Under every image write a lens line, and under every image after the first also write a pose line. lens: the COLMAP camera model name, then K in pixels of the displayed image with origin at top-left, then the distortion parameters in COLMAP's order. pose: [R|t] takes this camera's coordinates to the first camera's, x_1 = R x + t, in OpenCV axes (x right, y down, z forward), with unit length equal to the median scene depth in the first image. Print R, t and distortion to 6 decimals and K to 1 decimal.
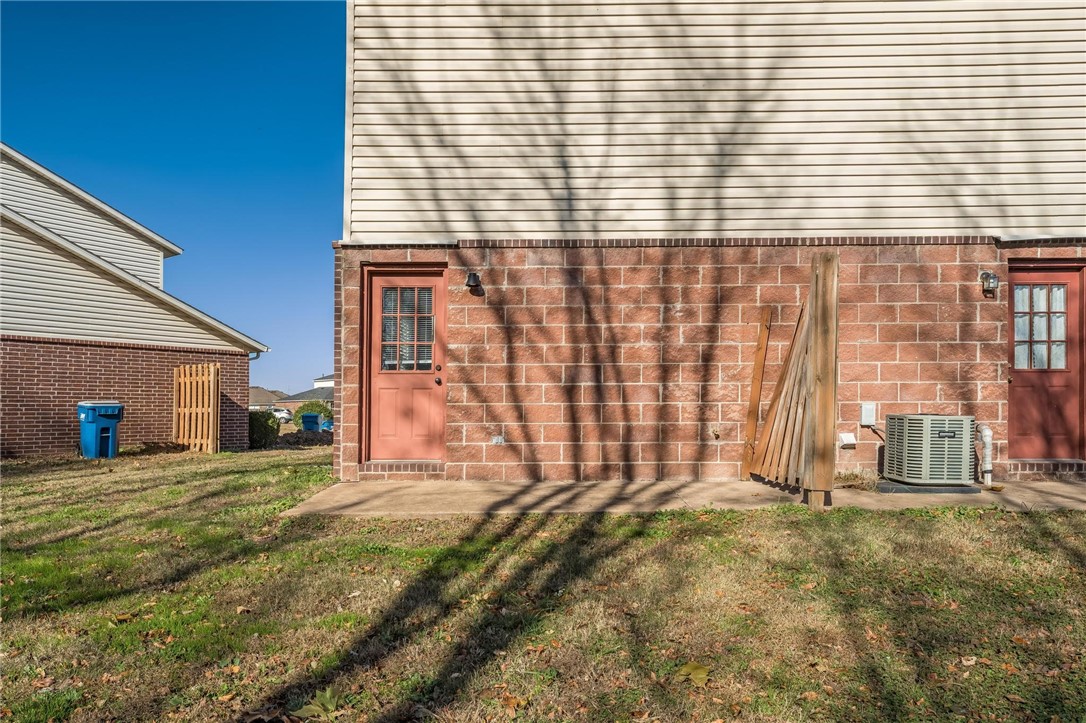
lens RADIAL K [[730.0, 0, 549.3], [0, 730.0, 396.5], [0, 0, 1]] dist [0.050126, -0.005761]
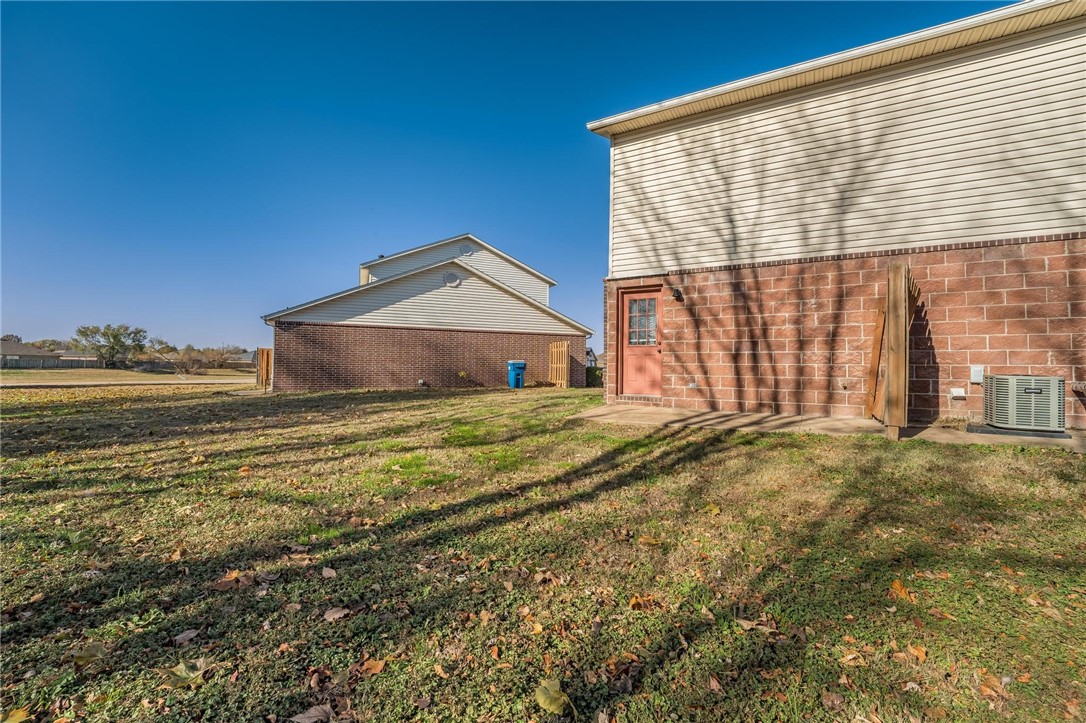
lens RADIAL K [[440.7, 0, 542.6], [0, 440.7, 353.1], [0, 0, 1]] dist [-0.002365, 0.000664]
pose [[0.870290, -0.003565, -0.492527, 0.141018], [-0.002181, 0.999936, -0.011090, -0.003929], [0.492535, 0.010726, 0.870226, -0.073933]]
